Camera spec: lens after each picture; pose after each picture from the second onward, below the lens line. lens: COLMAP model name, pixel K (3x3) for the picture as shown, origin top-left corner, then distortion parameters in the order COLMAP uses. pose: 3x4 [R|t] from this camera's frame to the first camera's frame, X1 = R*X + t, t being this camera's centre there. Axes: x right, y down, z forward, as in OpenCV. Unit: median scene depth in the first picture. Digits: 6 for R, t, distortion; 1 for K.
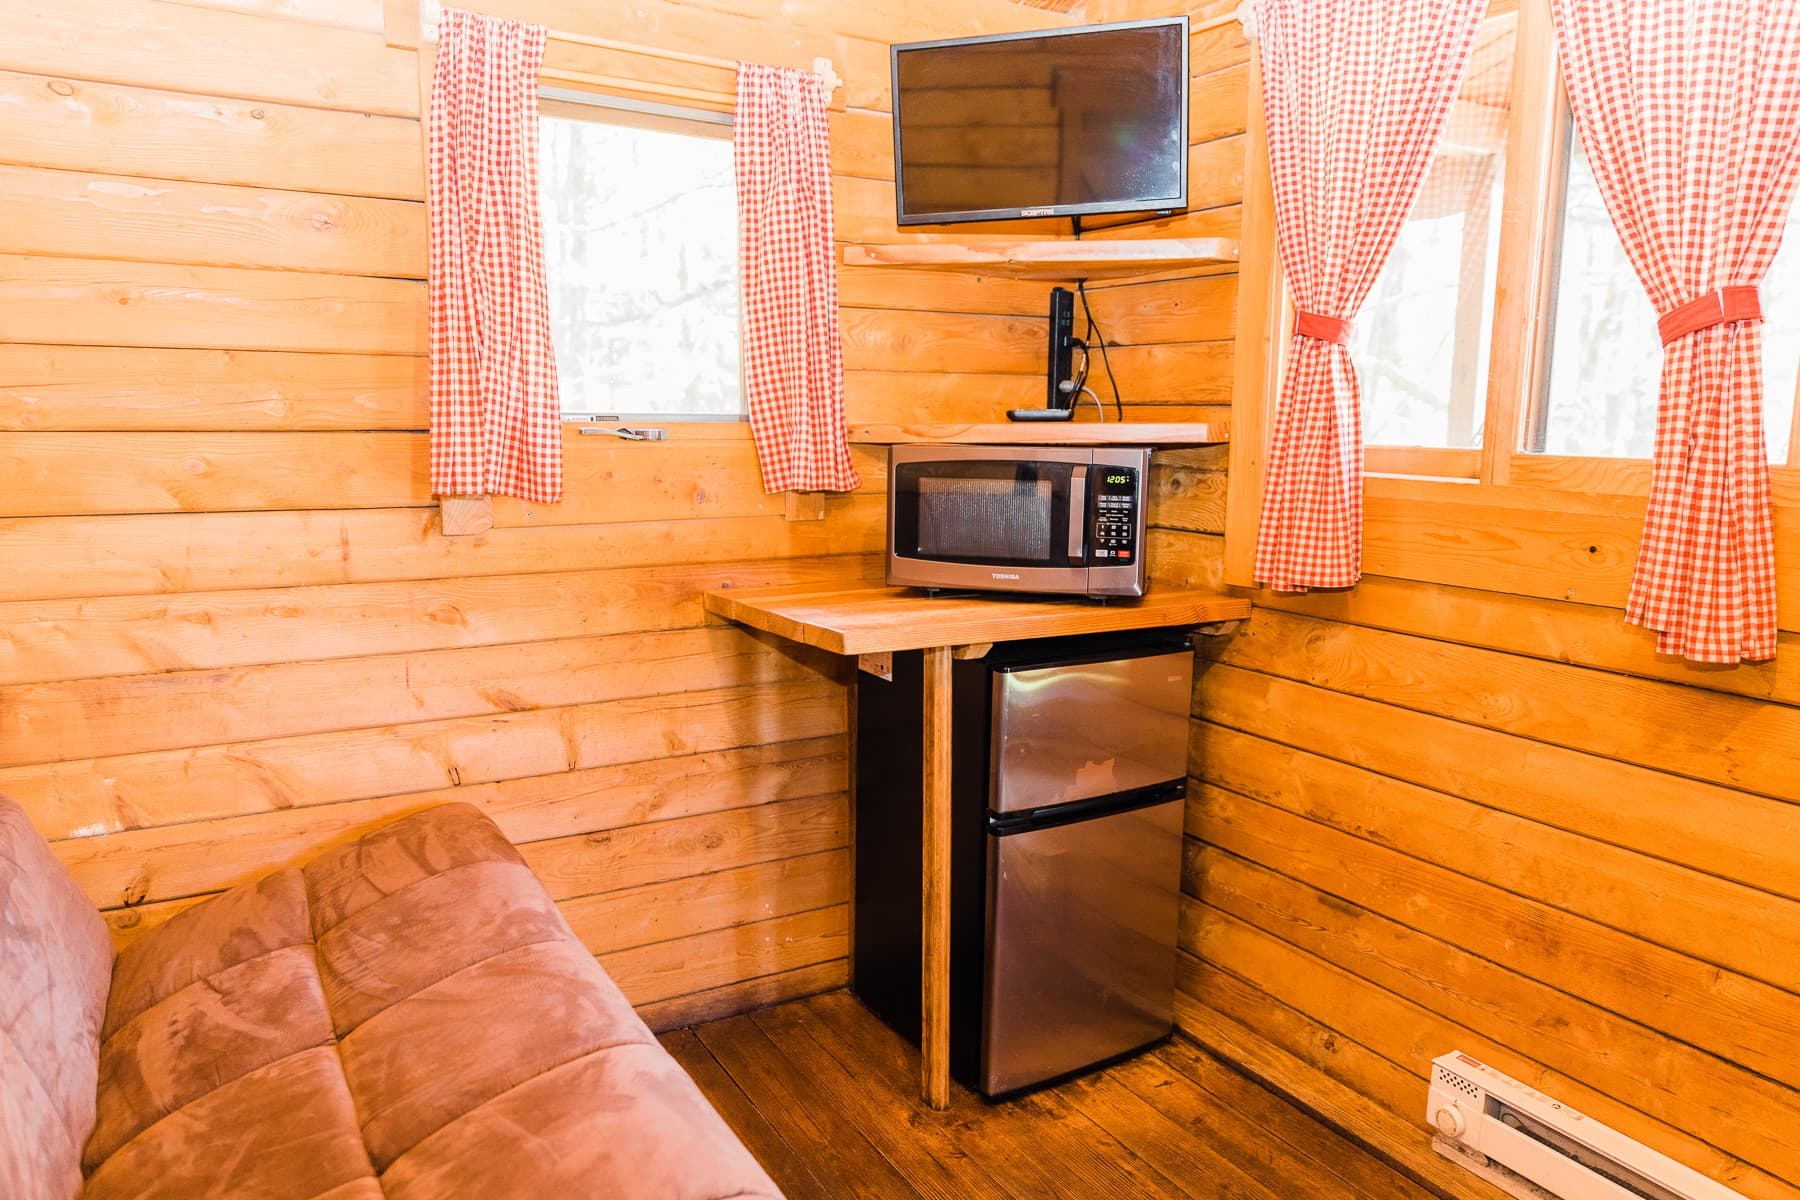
lens RADIAL K [[1246.1, 0, 900.0], [0, 1246.1, 600.0], [0, 0, 1]] dist [-0.003504, -0.000633]
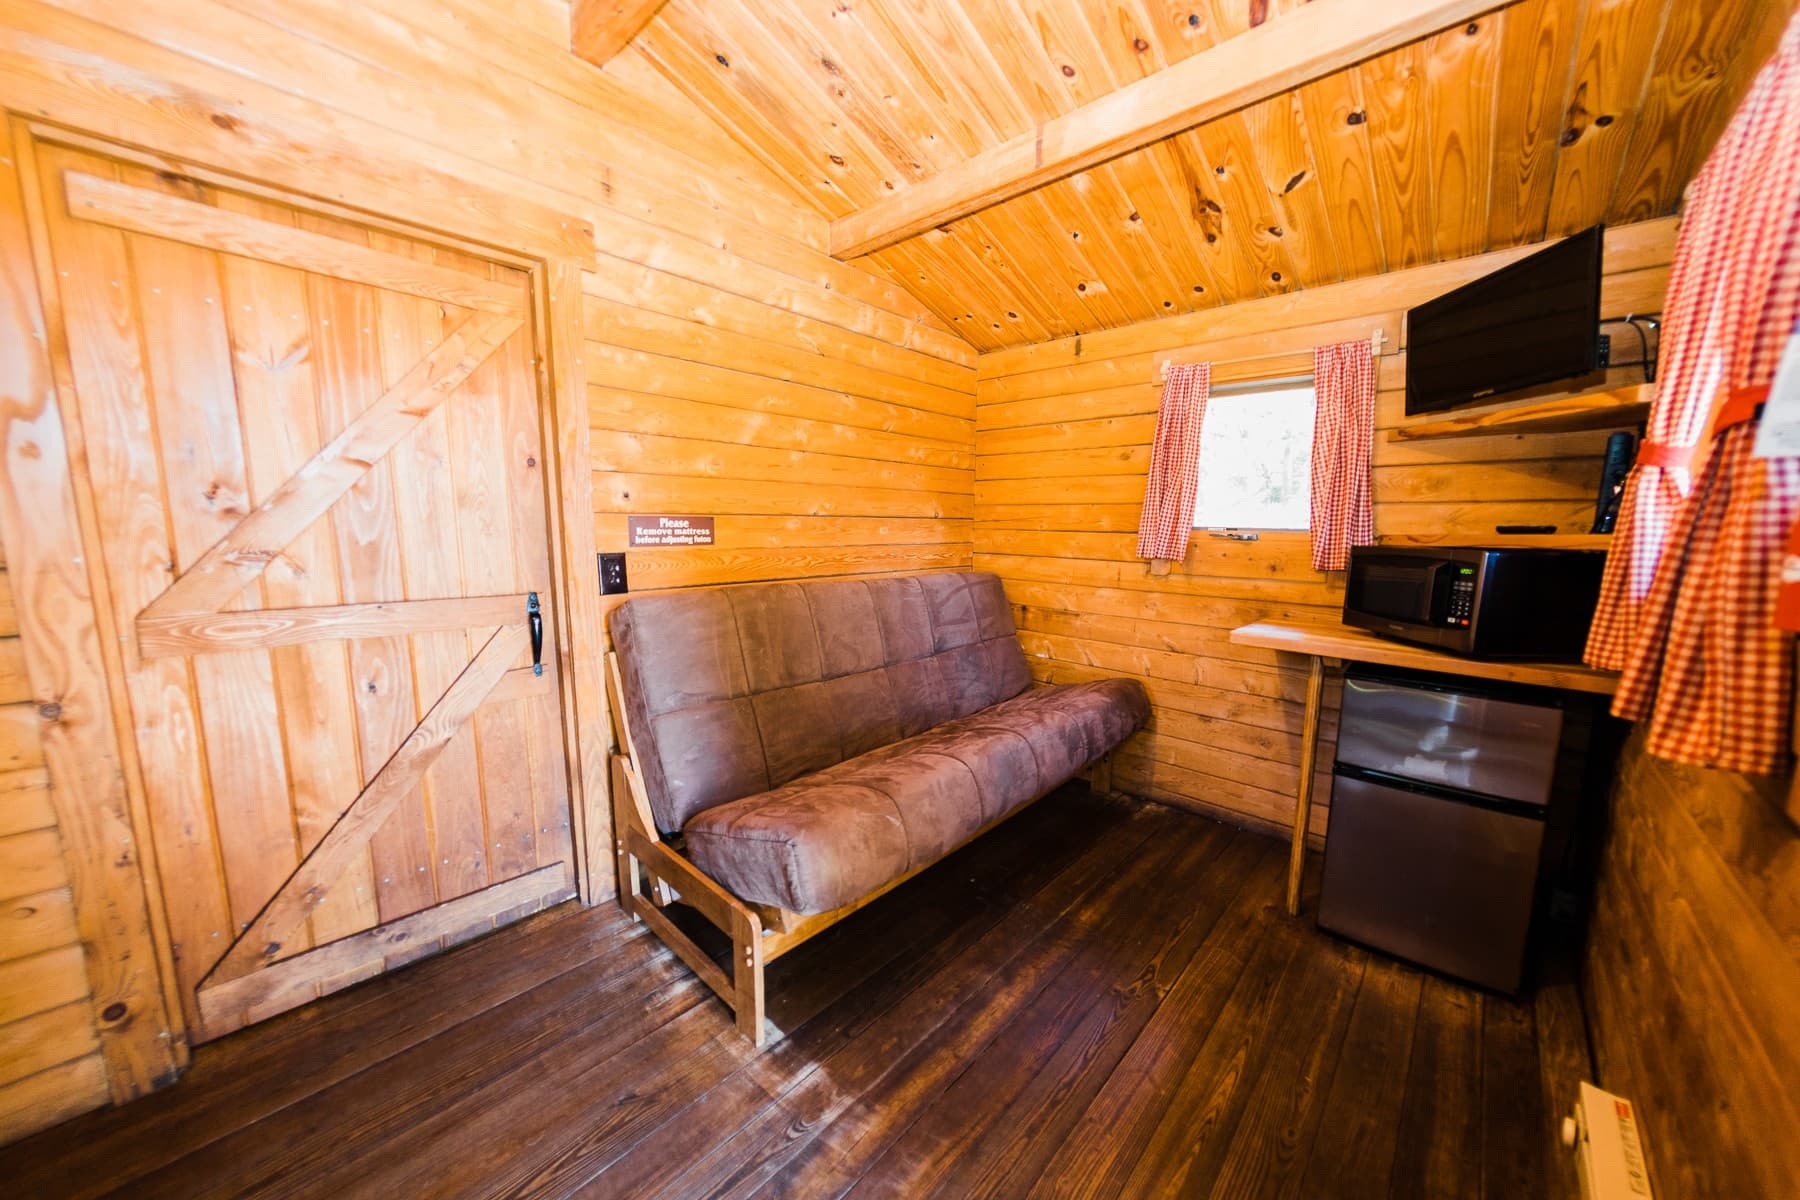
lens RADIAL K [[616.5, 0, 900.0], [0, 616.5, 600.0], [0, 0, 1]] dist [0.000262, 0.000013]
pose [[0.270098, 0.111445, -0.956361, 0.657513], [-0.150124, 0.986005, 0.072502, -0.015035], [0.951057, 0.123990, 0.283049, 0.157858]]
